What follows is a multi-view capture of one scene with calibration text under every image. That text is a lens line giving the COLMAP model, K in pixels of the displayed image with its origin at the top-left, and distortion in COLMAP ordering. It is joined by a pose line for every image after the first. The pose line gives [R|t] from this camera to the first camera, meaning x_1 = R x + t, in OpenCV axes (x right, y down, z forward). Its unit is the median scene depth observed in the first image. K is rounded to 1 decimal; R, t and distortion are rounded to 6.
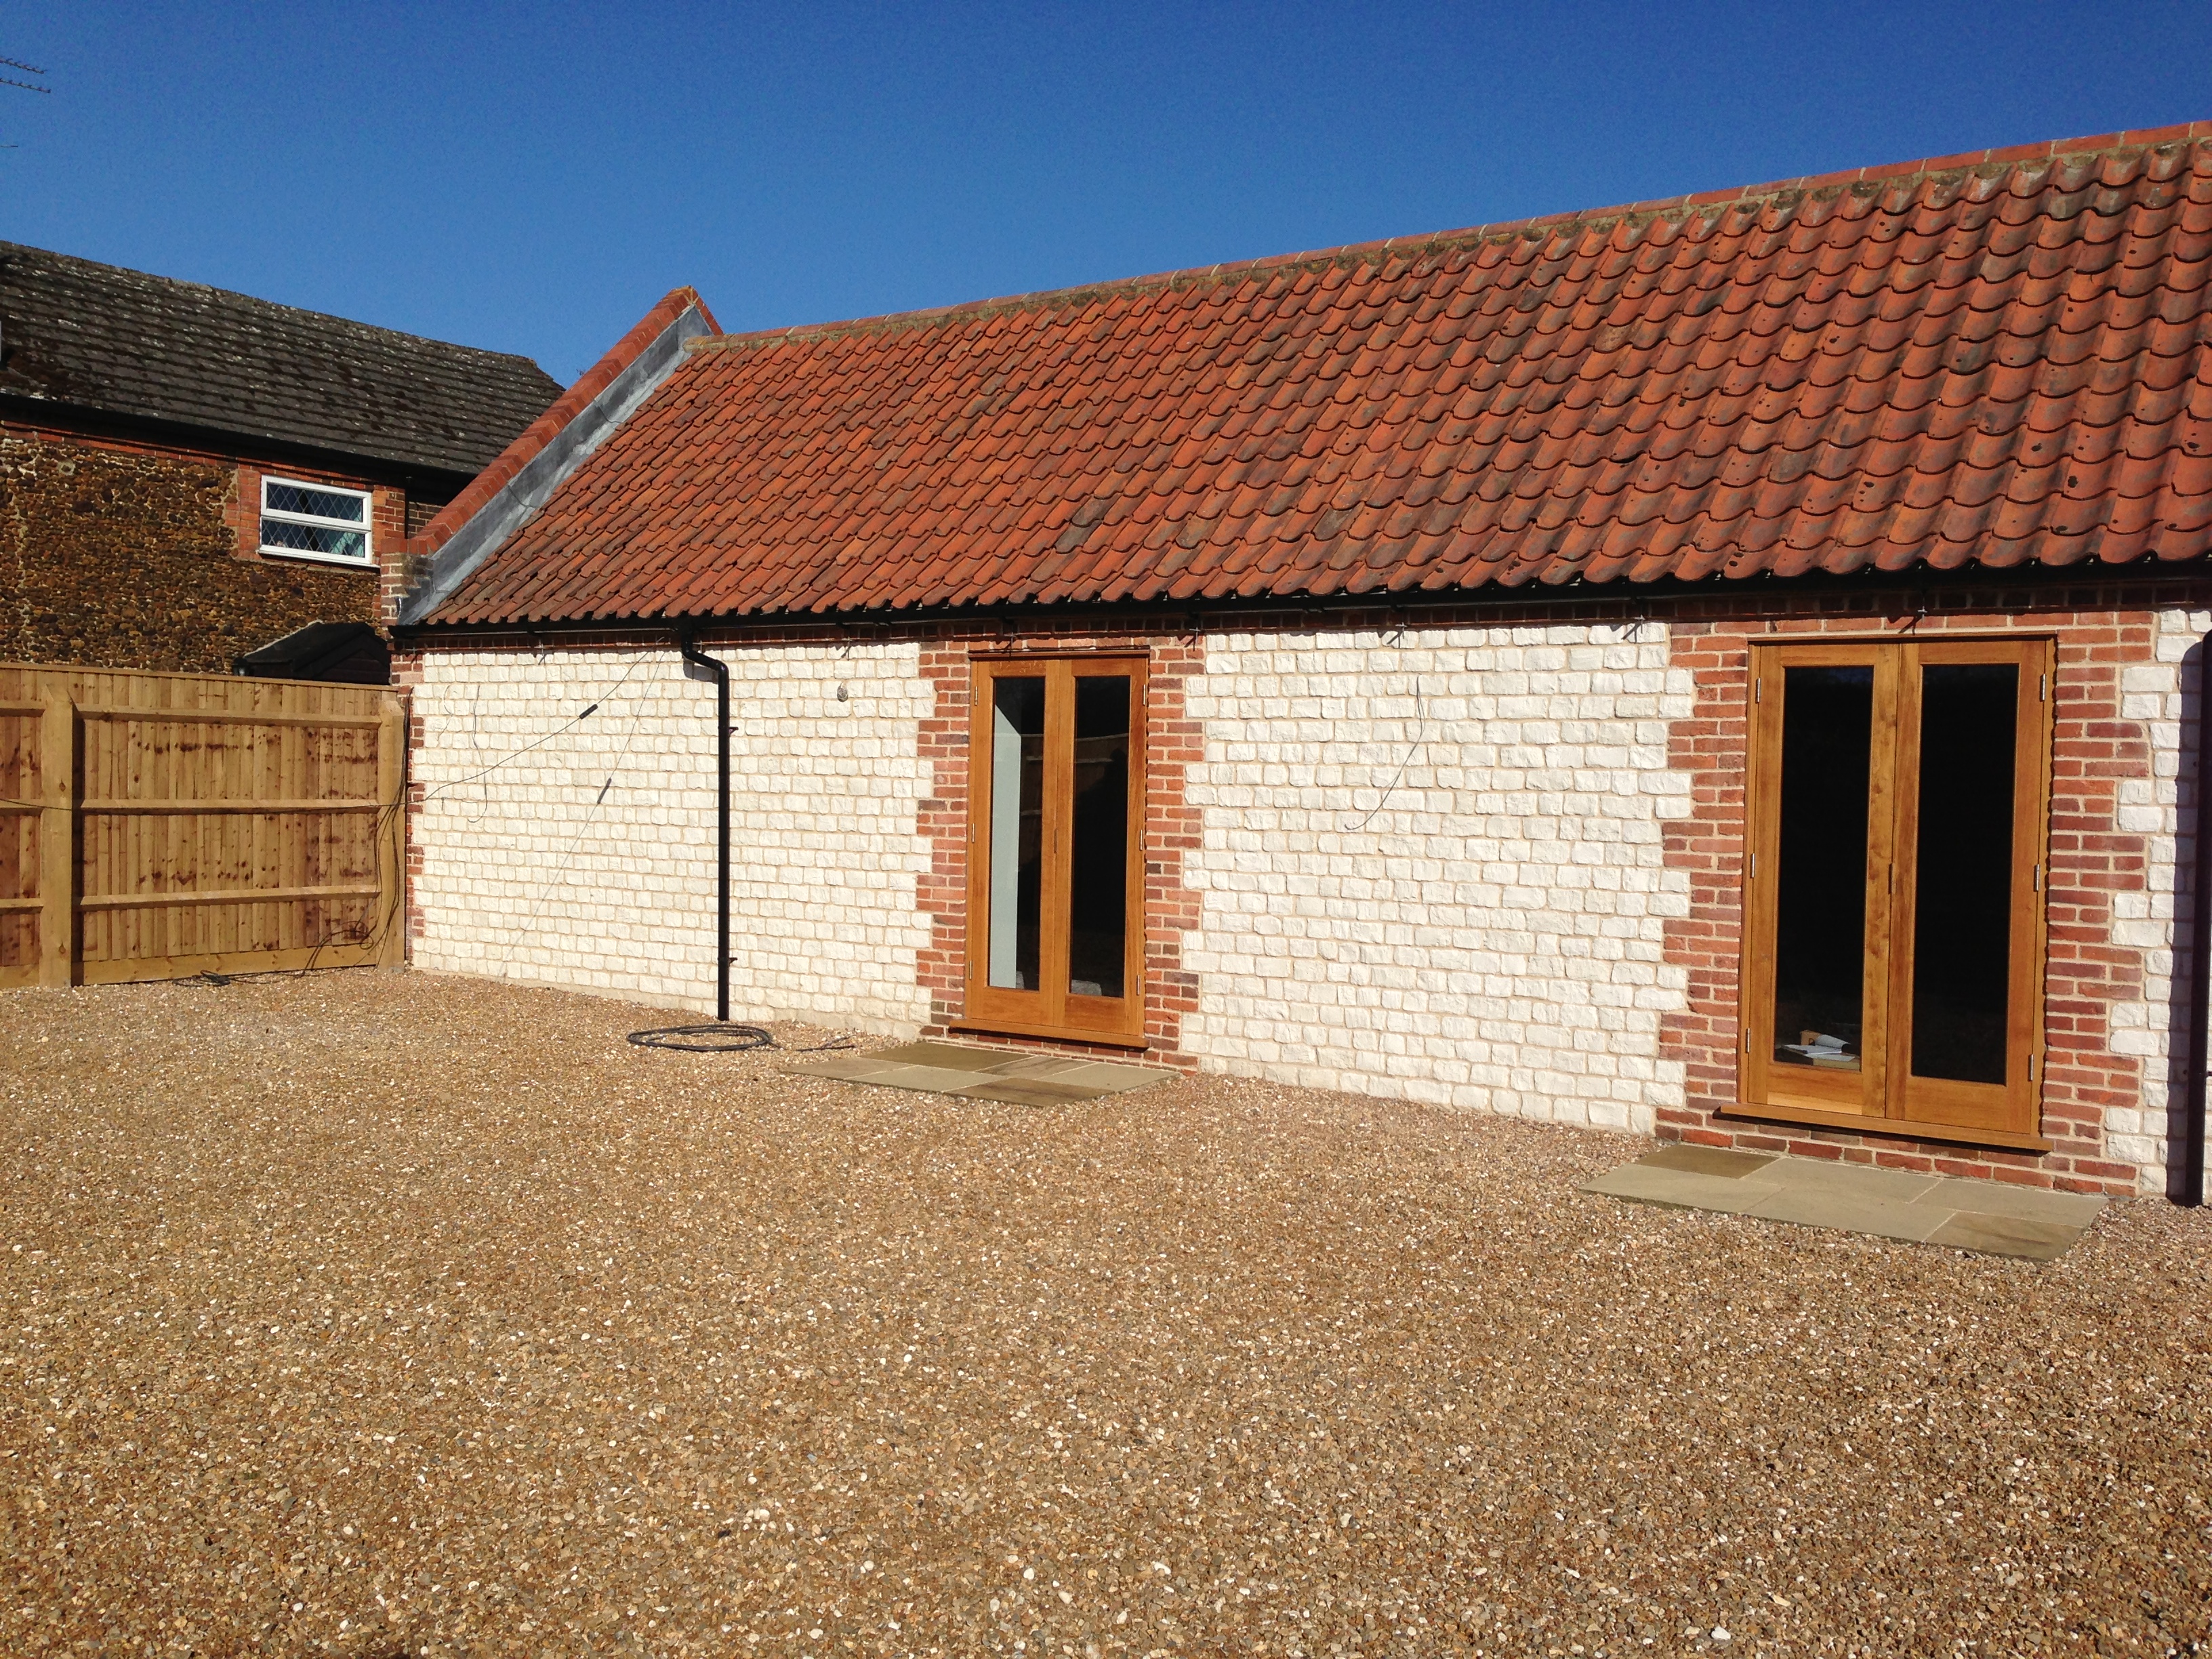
lens RADIAL K [[1993.3, 0, 1118.0], [0, 1993.3, 836.4], [0, 0, 1]] dist [0.088880, -0.104153]
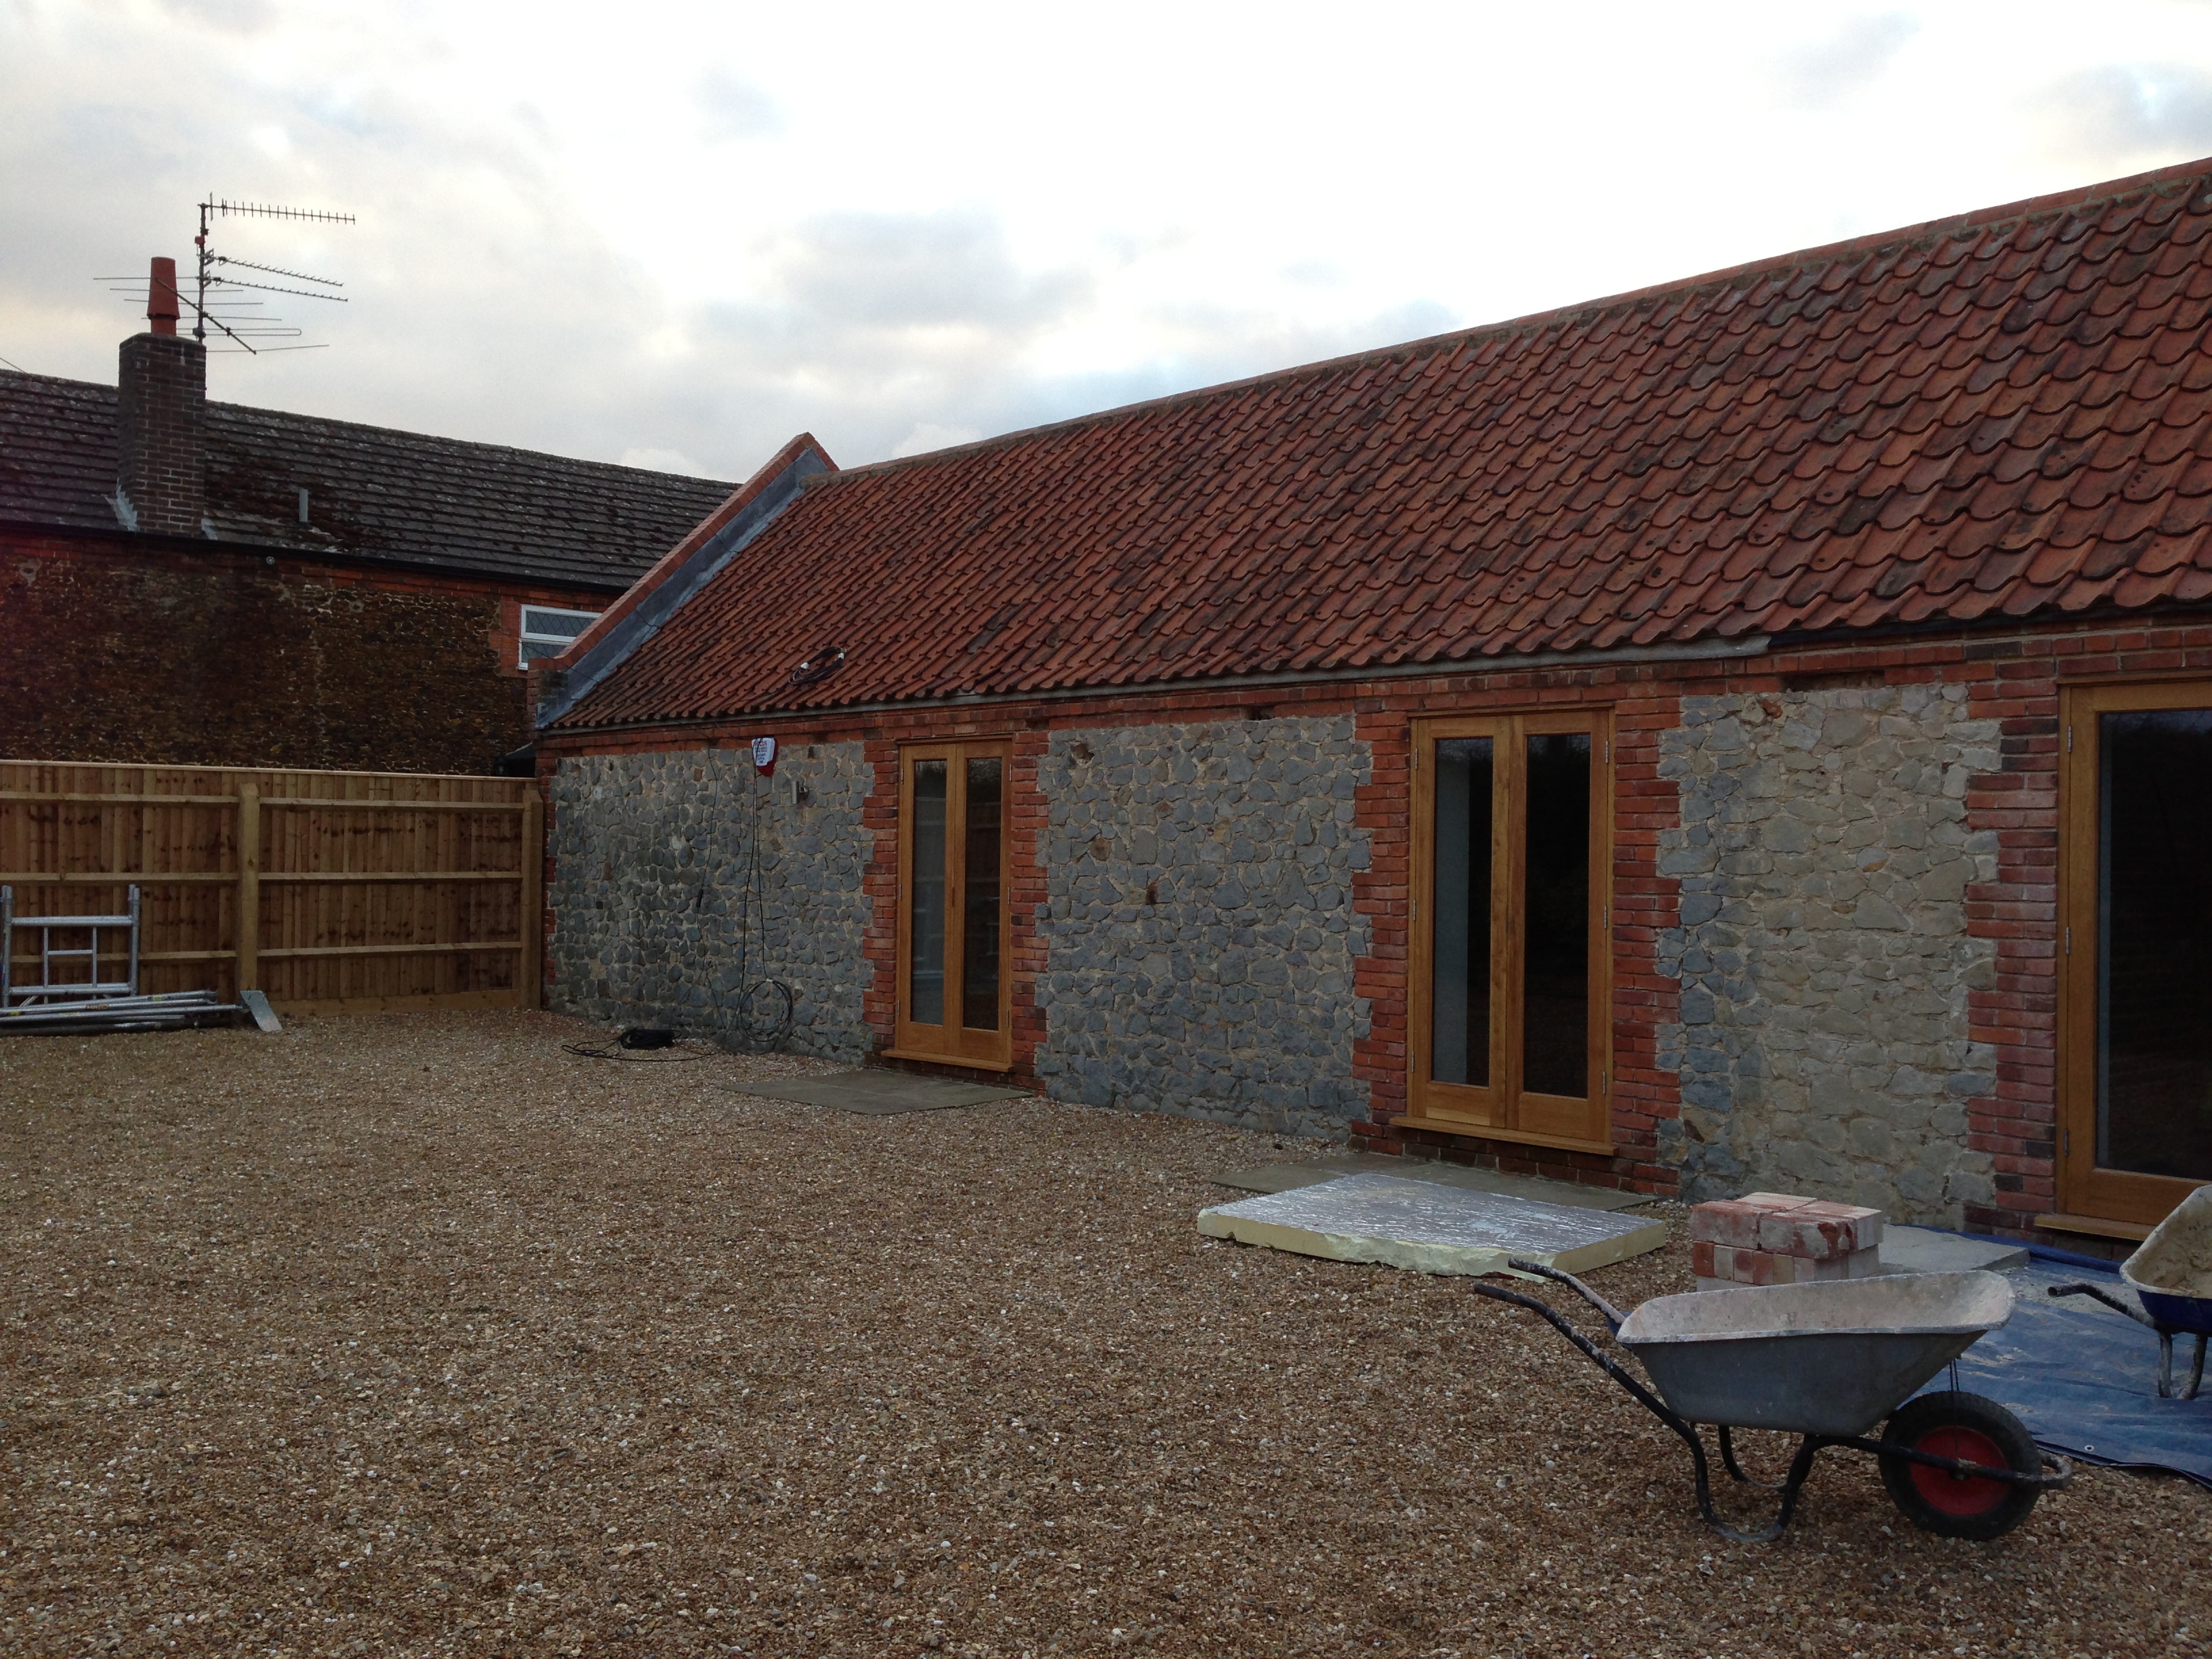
lens RADIAL K [[1993.3, 0, 1133.9], [0, 1993.3, 846.8], [0, 0, 1]] dist [0.088880, -0.104153]
pose [[0.974678, -0.012303, -0.223274, 0.287629], [0.004418, 0.999350, -0.035781, 0.012592], [0.223569, 0.033889, 0.974099, -0.108076]]
